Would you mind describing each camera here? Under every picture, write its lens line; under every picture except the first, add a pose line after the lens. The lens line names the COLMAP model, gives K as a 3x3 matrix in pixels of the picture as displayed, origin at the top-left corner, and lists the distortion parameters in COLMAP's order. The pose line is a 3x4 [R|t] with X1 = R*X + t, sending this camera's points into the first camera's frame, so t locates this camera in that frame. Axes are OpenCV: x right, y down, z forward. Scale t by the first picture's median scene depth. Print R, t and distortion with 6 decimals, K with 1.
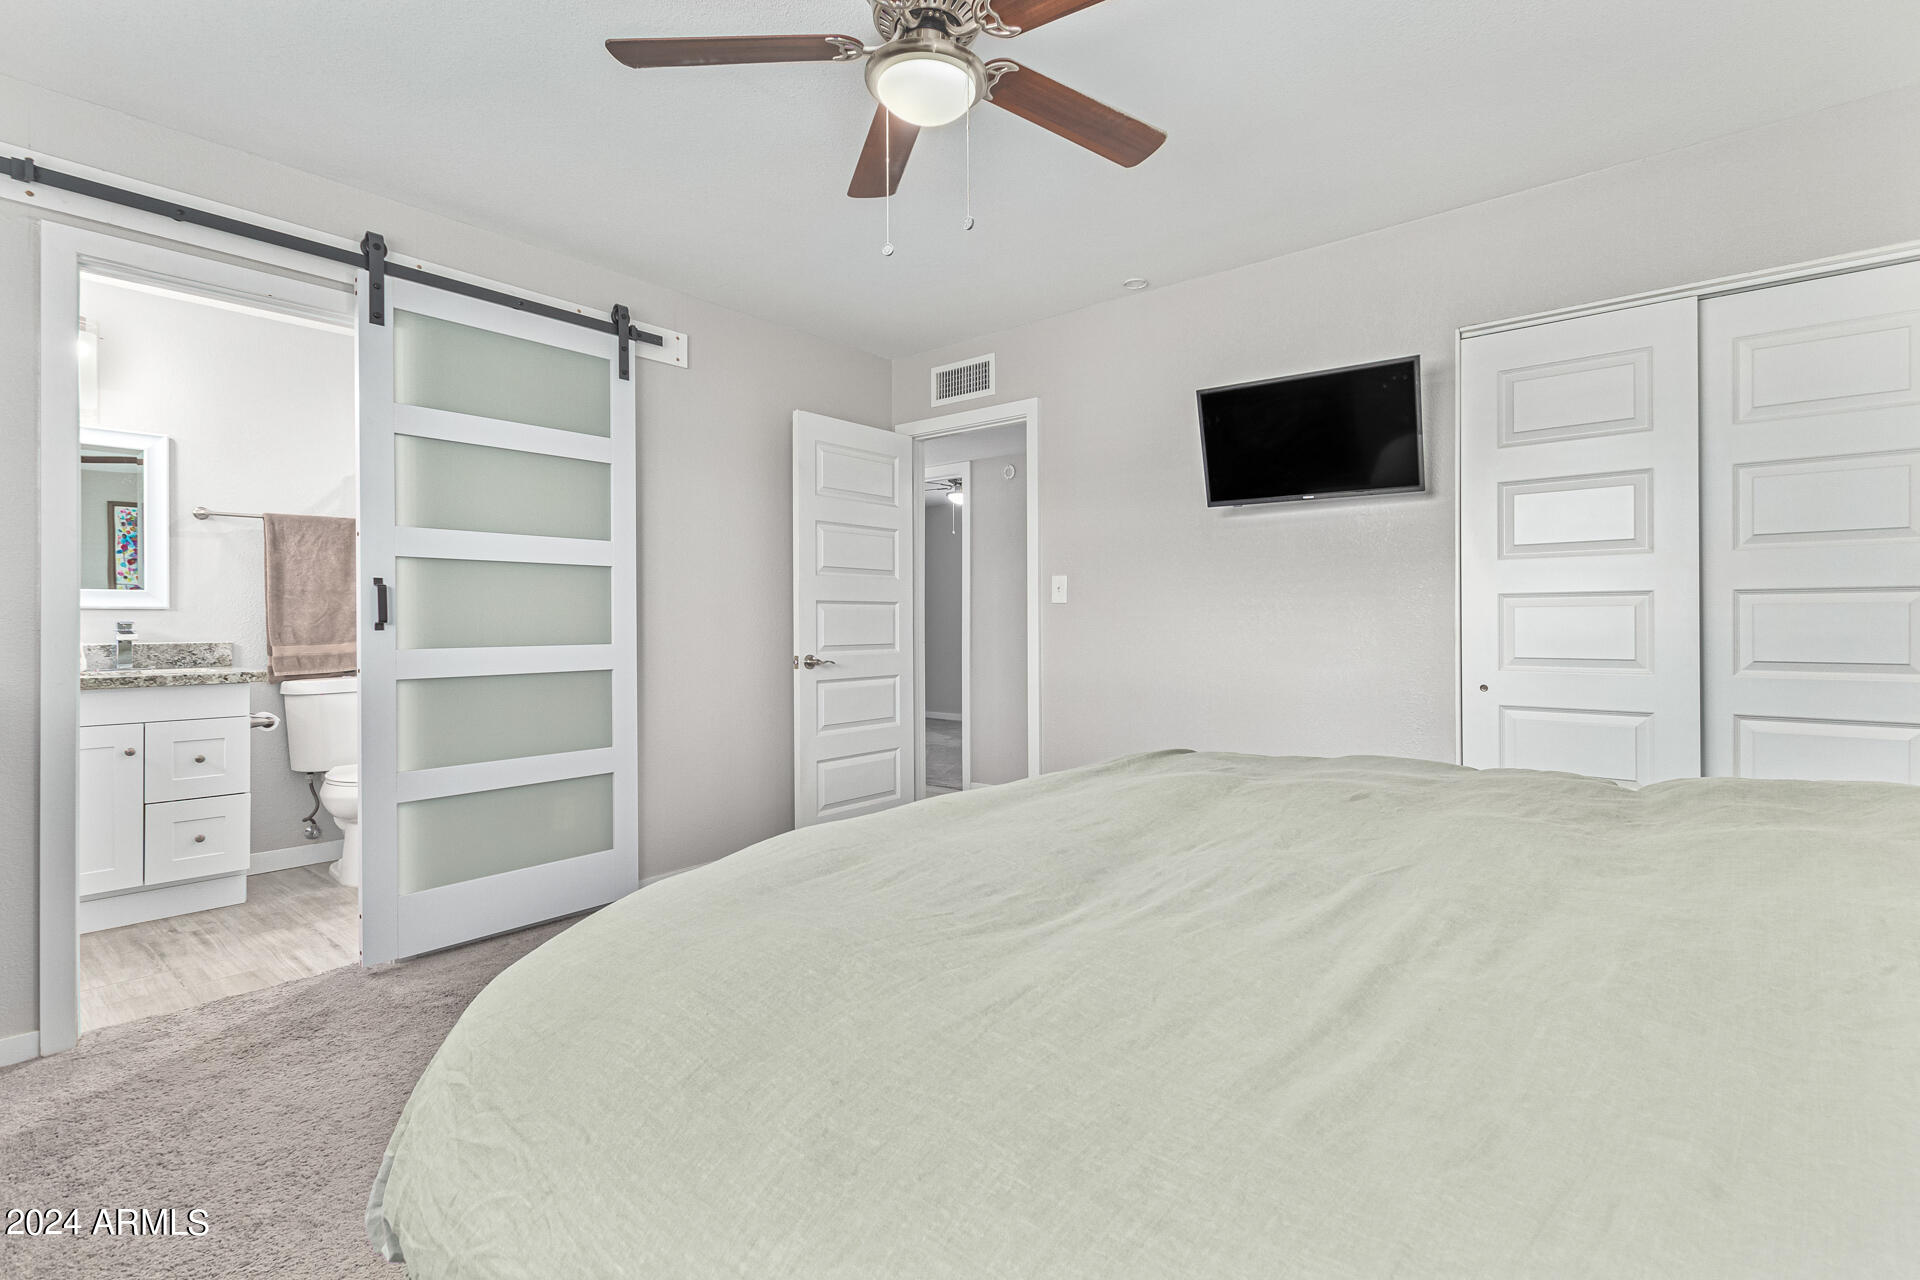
lens RADIAL K [[879.9, 0, 963.7], [0, 879.9, 621.7], [0, 0, 1]] dist [-0.001349, -0.000341]
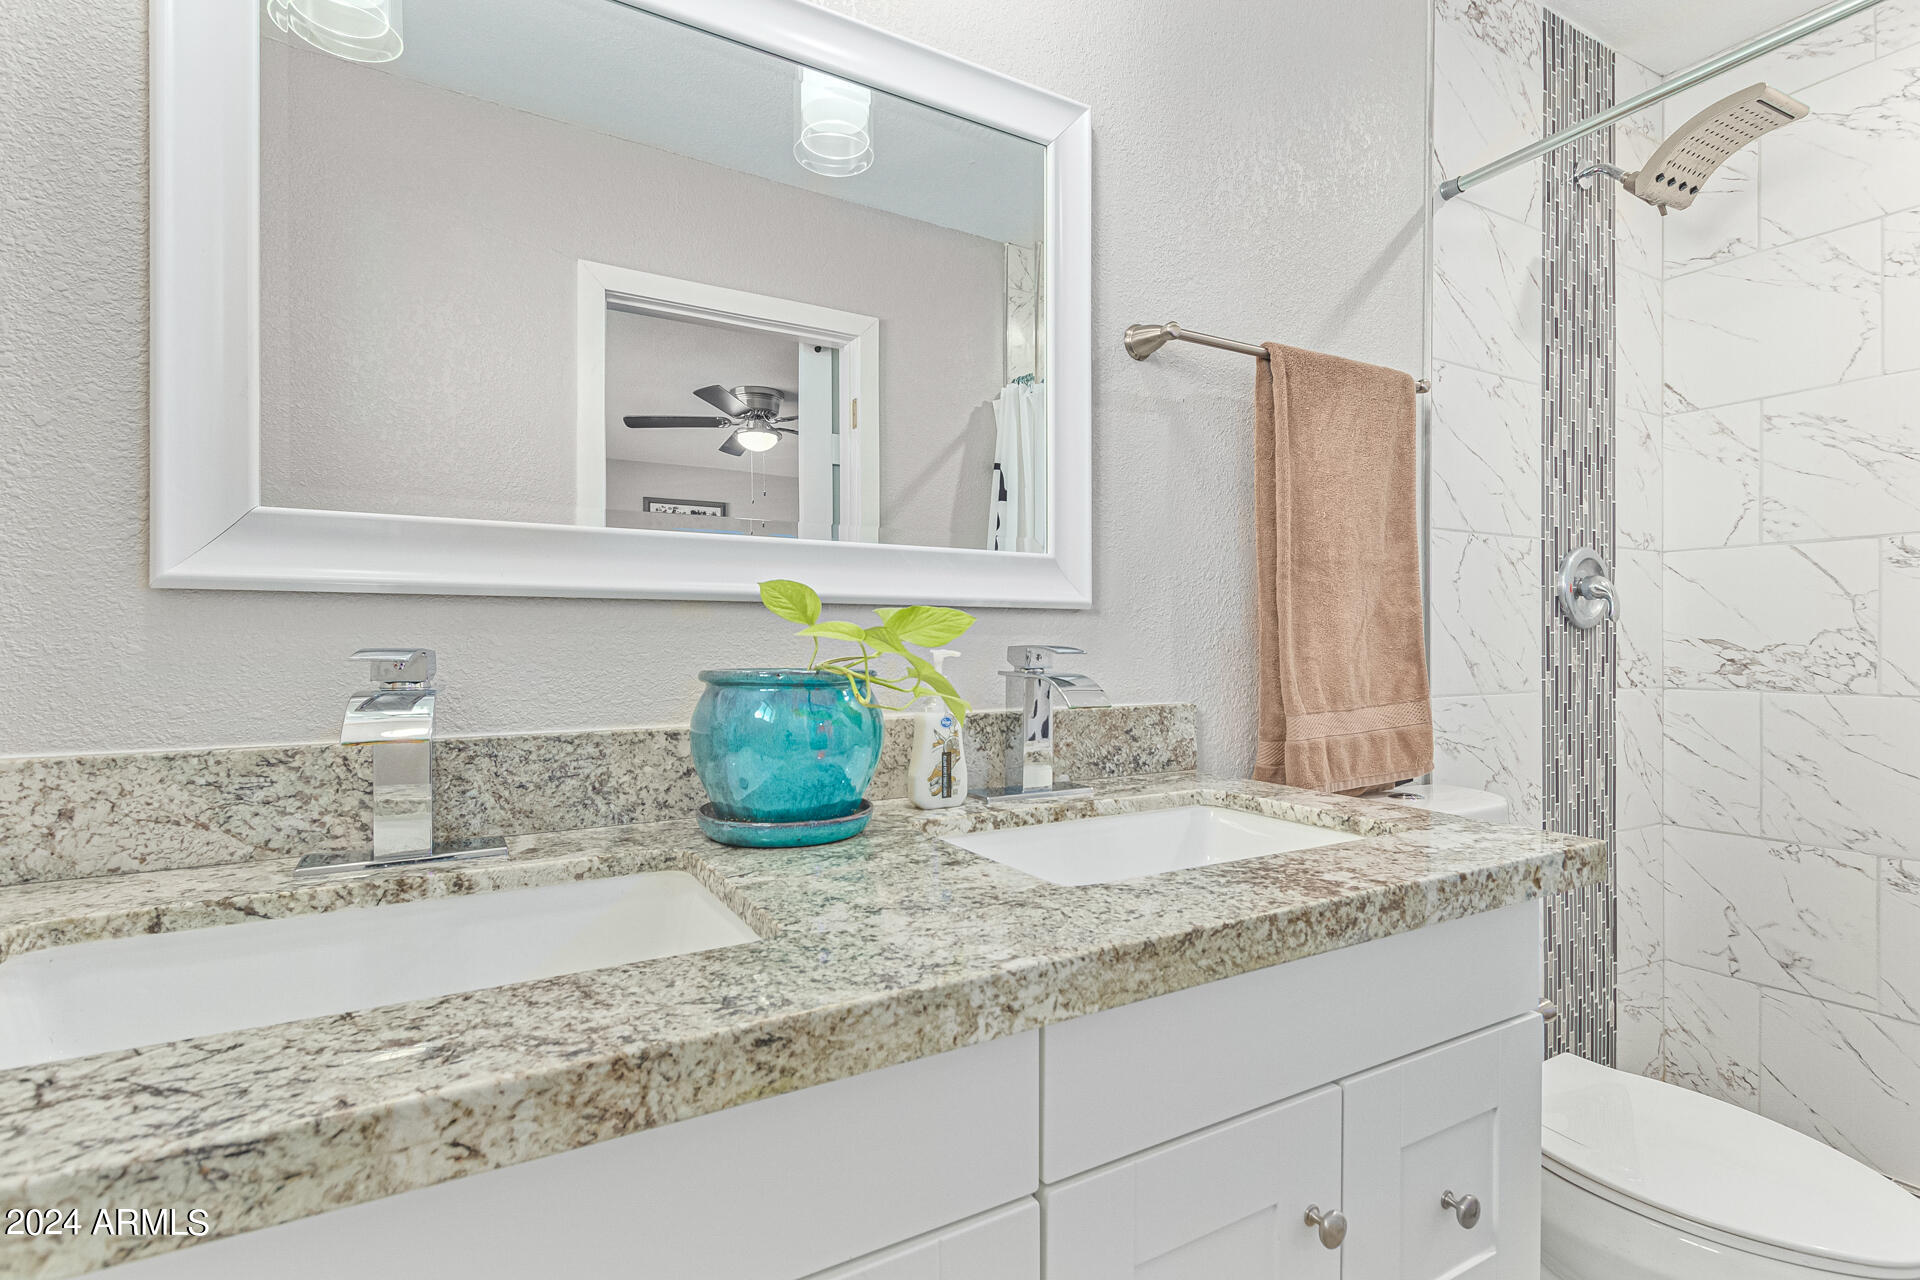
lens RADIAL K [[884.7, 0, 960.0], [0, 884.7, 640.0], [0, 0, 1]] dist [0.003363, -0.000544]
pose [[0.936663, 0.000629, -0.350232, -0.823611], [-0.002897, 0.999978, -0.005952, 0.000030], [0.350220, 0.006589, 0.936644, 0.649085]]
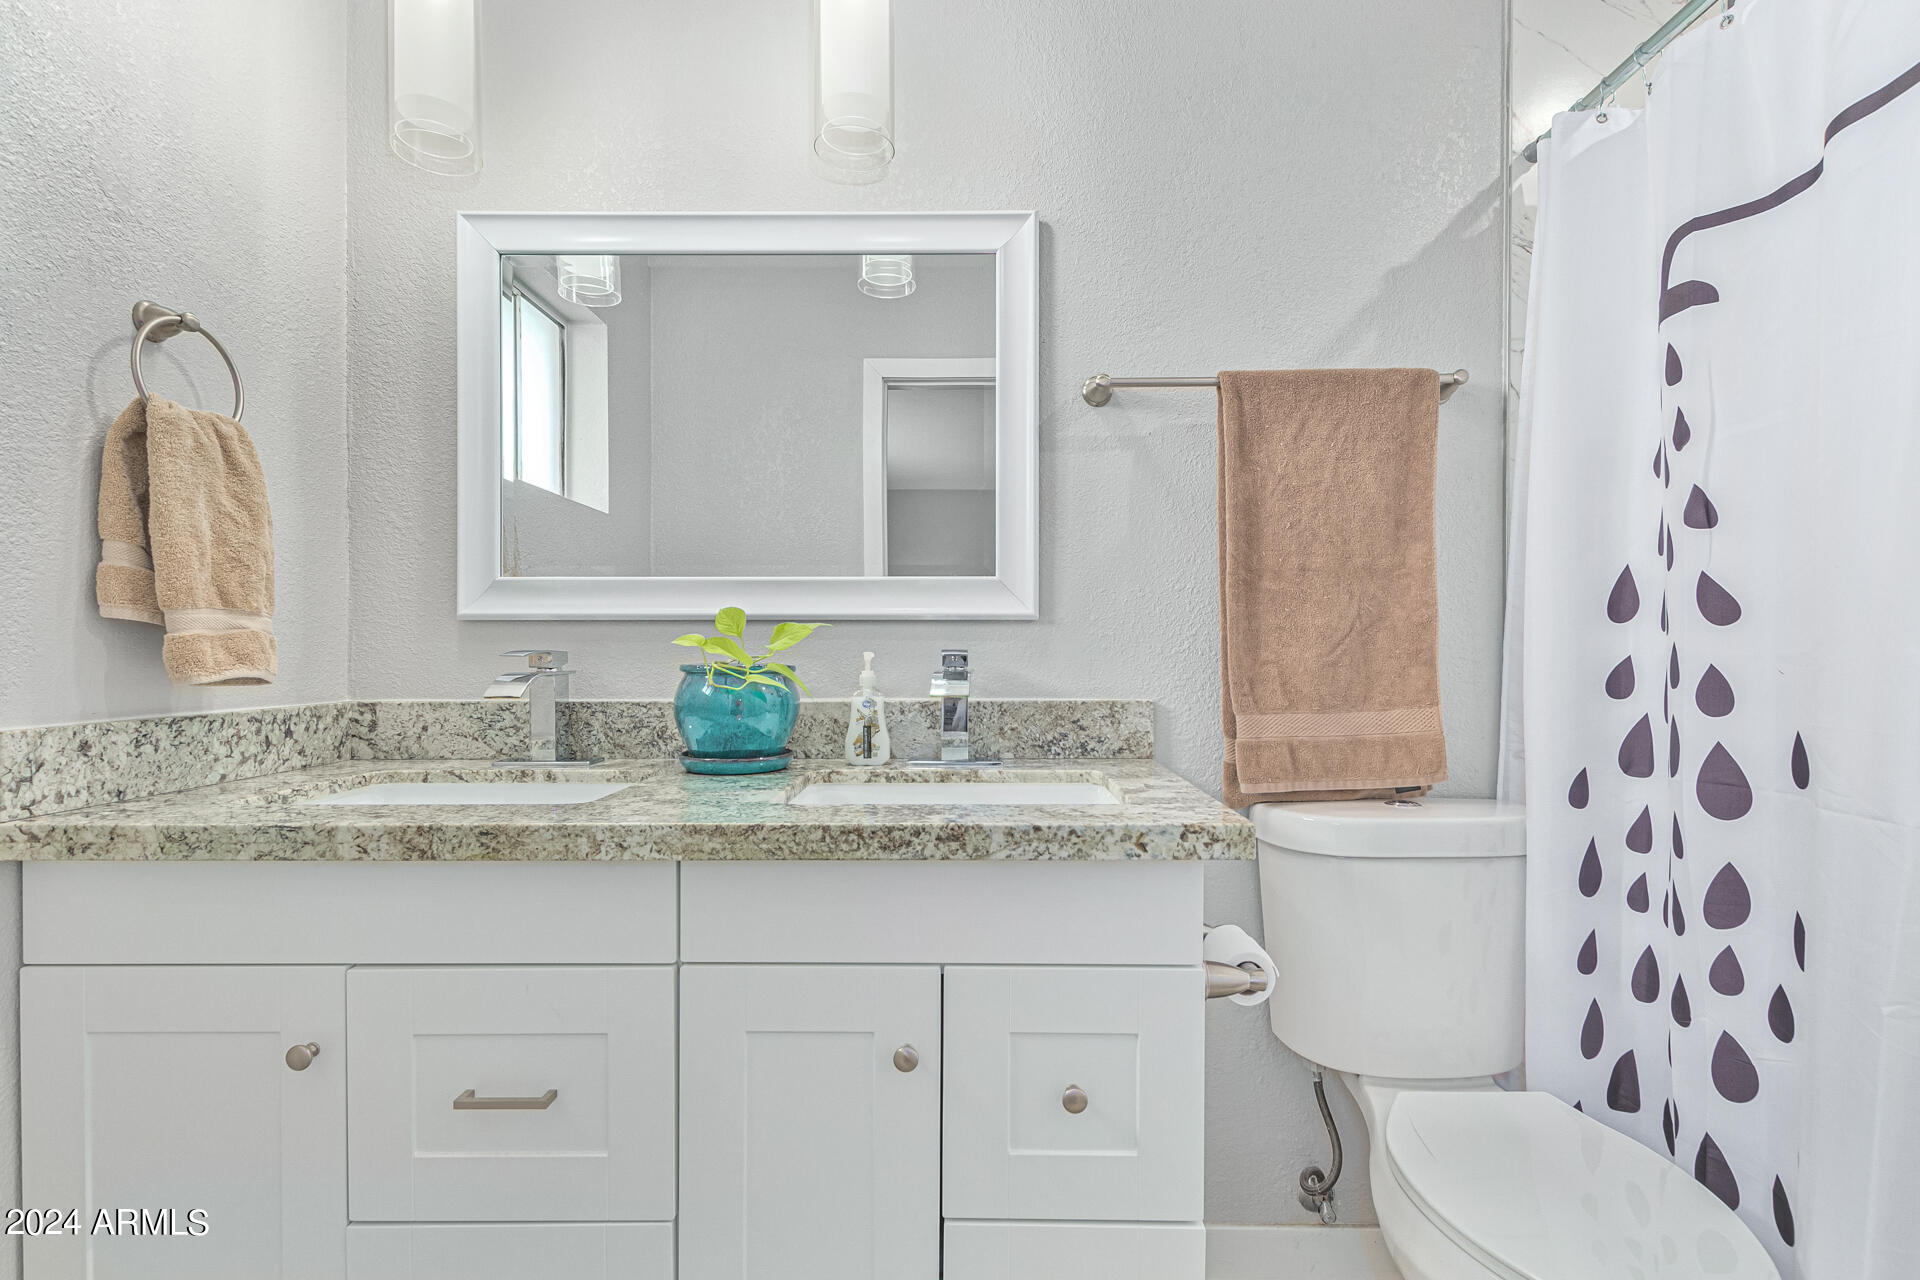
lens RADIAL K [[871.7, 0, 987.7], [0, 871.7, 649.1], [0, 0, 1]] dist [0.001846, 0.000092]
pose [[0.642213, 0.002731, -0.766521, -0.591854], [-0.004376, 0.999990, -0.000103, -0.000087], [0.766514, 0.003420, 0.642219, 0.704787]]
